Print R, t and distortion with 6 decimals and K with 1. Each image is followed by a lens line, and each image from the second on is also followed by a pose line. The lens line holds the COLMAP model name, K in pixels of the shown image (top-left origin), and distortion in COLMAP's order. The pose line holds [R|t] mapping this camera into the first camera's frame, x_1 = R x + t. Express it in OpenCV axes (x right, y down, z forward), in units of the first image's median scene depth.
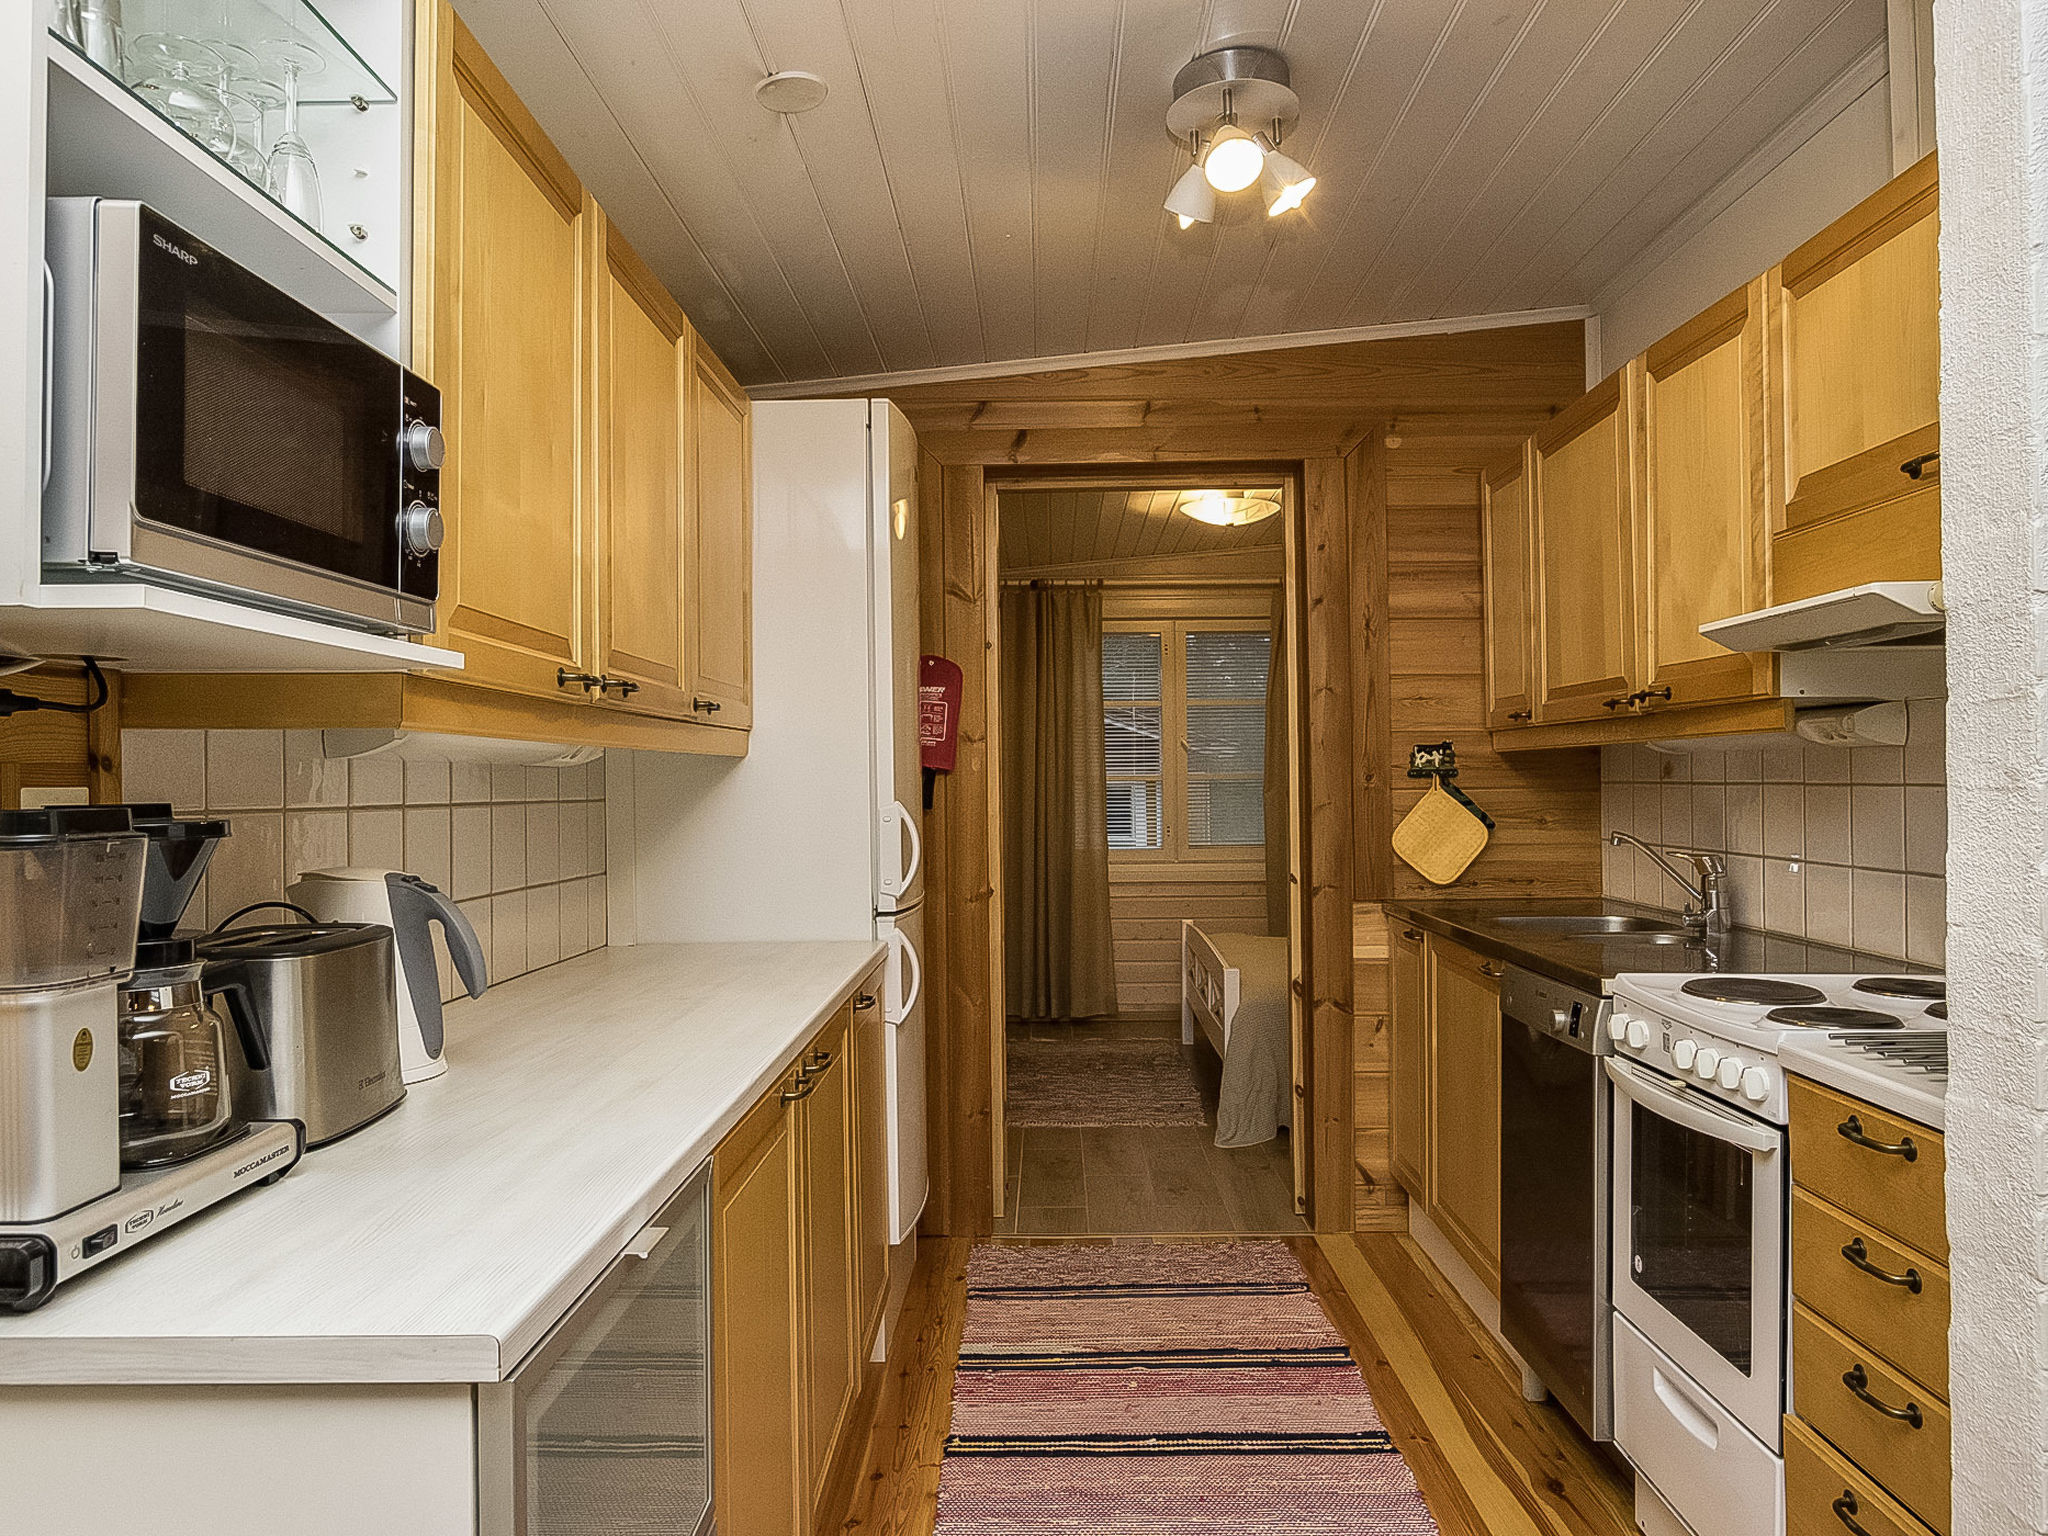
lens RADIAL K [[1269.7, 0, 1027.3], [0, 1269.7, 768.3], [0, 0, 1]] dist [-0.028825, 0.000327]
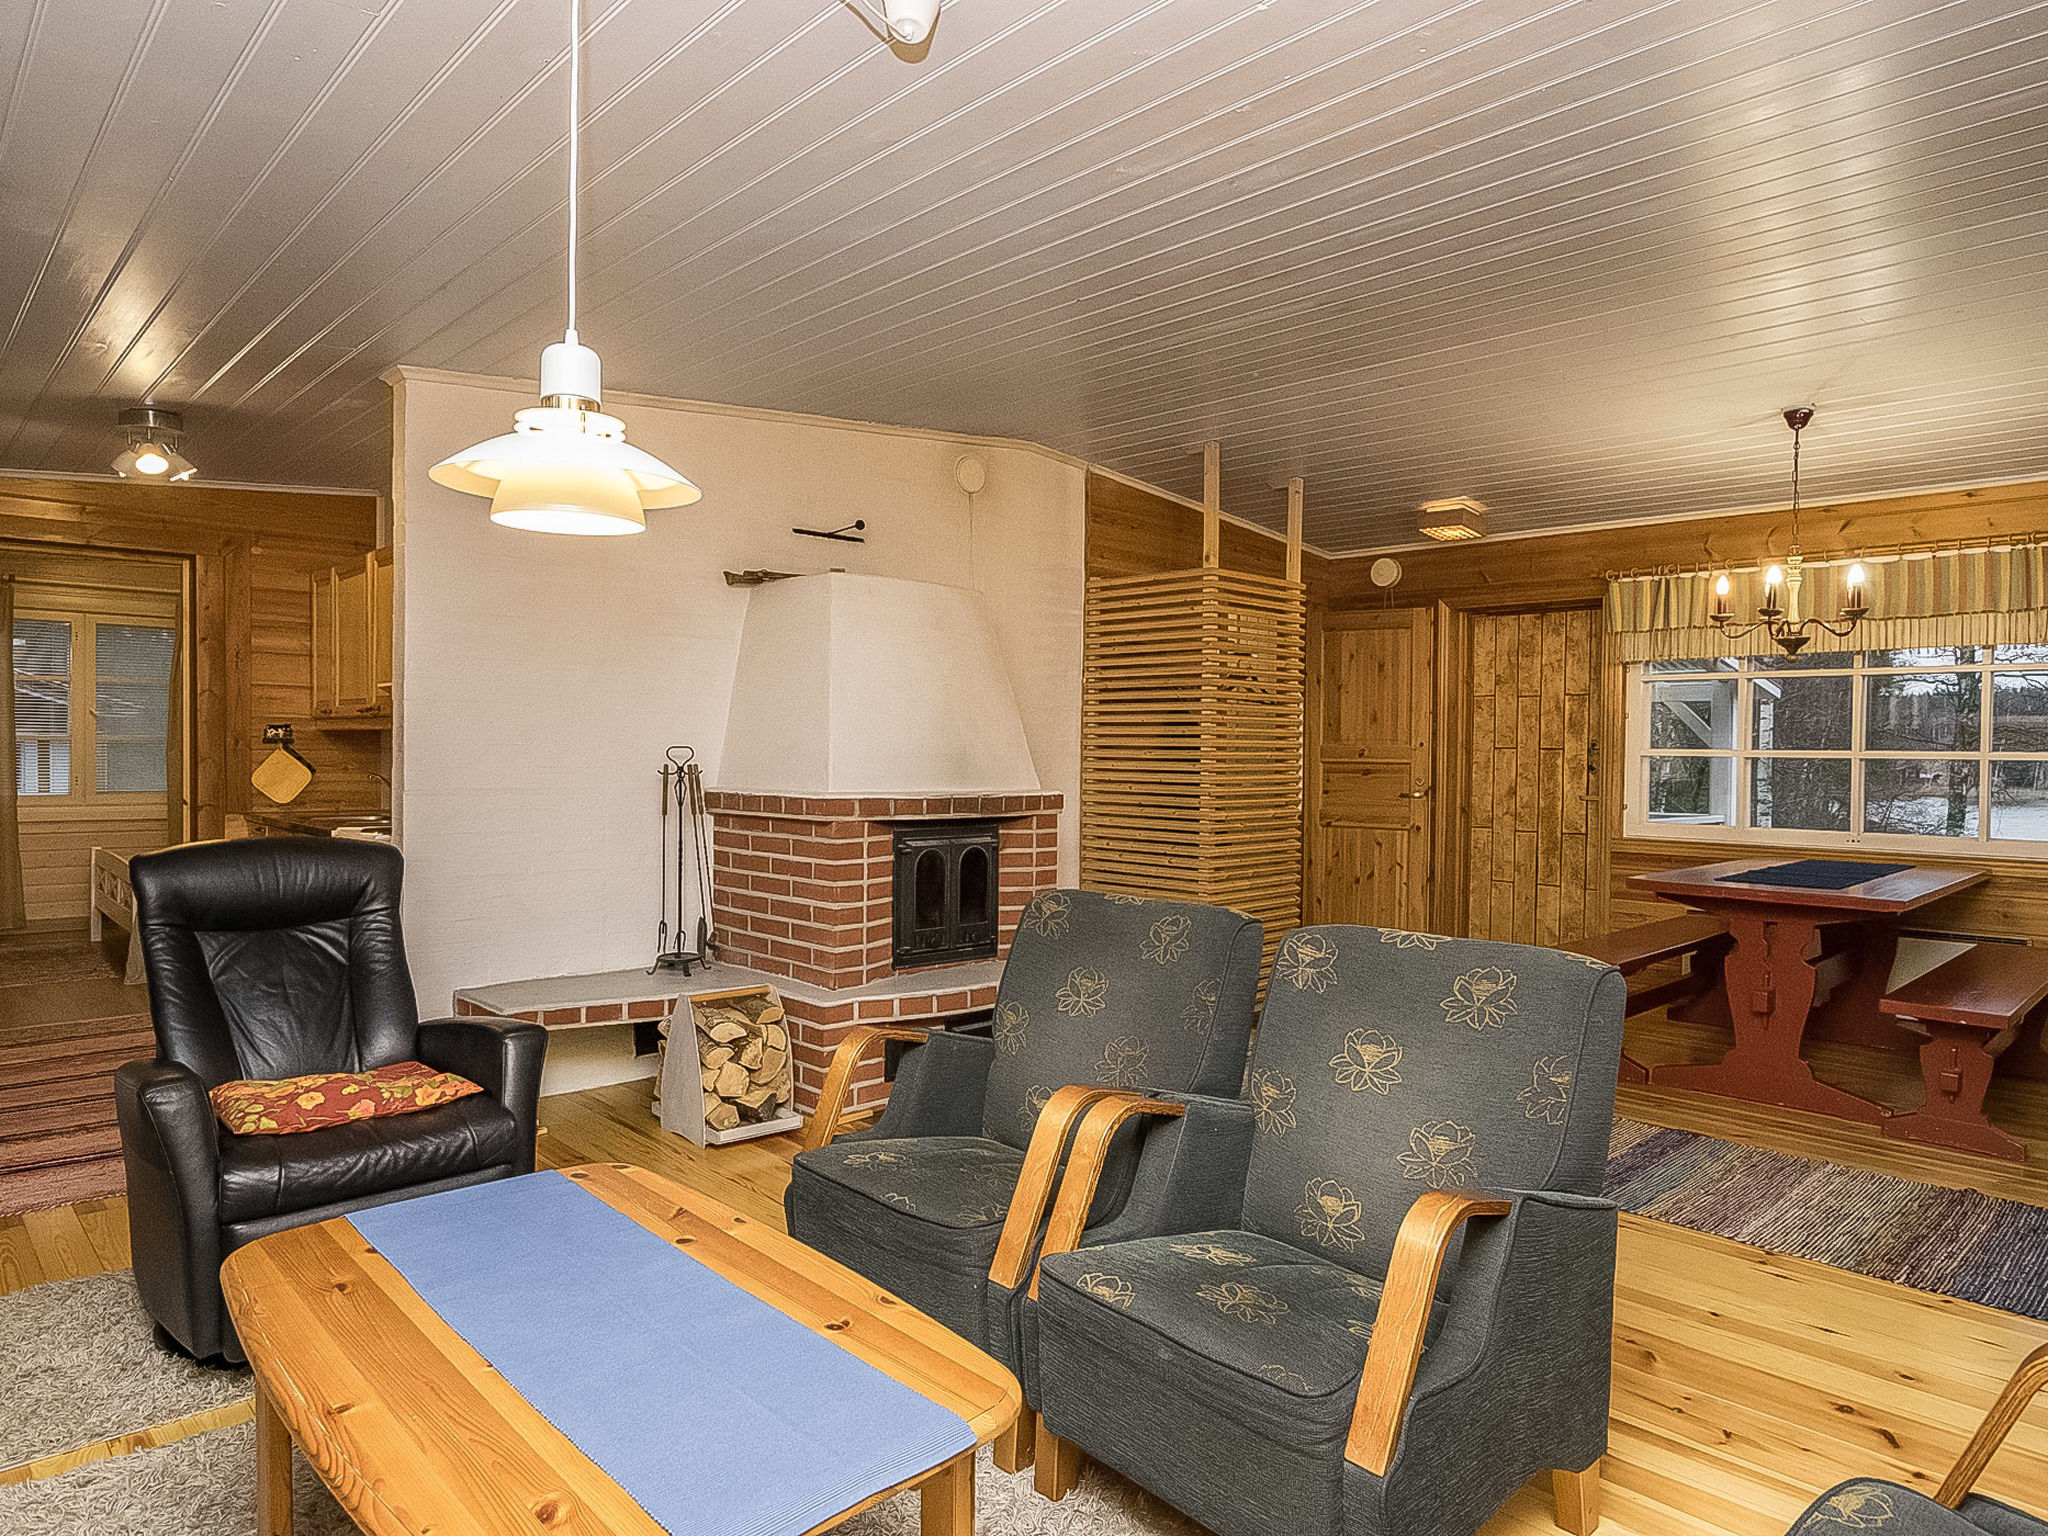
lens RADIAL K [[1238.5, 0, 1042.8], [0, 1238.5, 772.5], [0, 0, 1]] dist [-0.018232, 0.000315]
pose [[0.696636, 0.005953, 0.717400, -0.168543], [-0.027644, 0.999446, 0.018550, -0.013790], [-0.716892, -0.032754, 0.696414, -0.965669]]
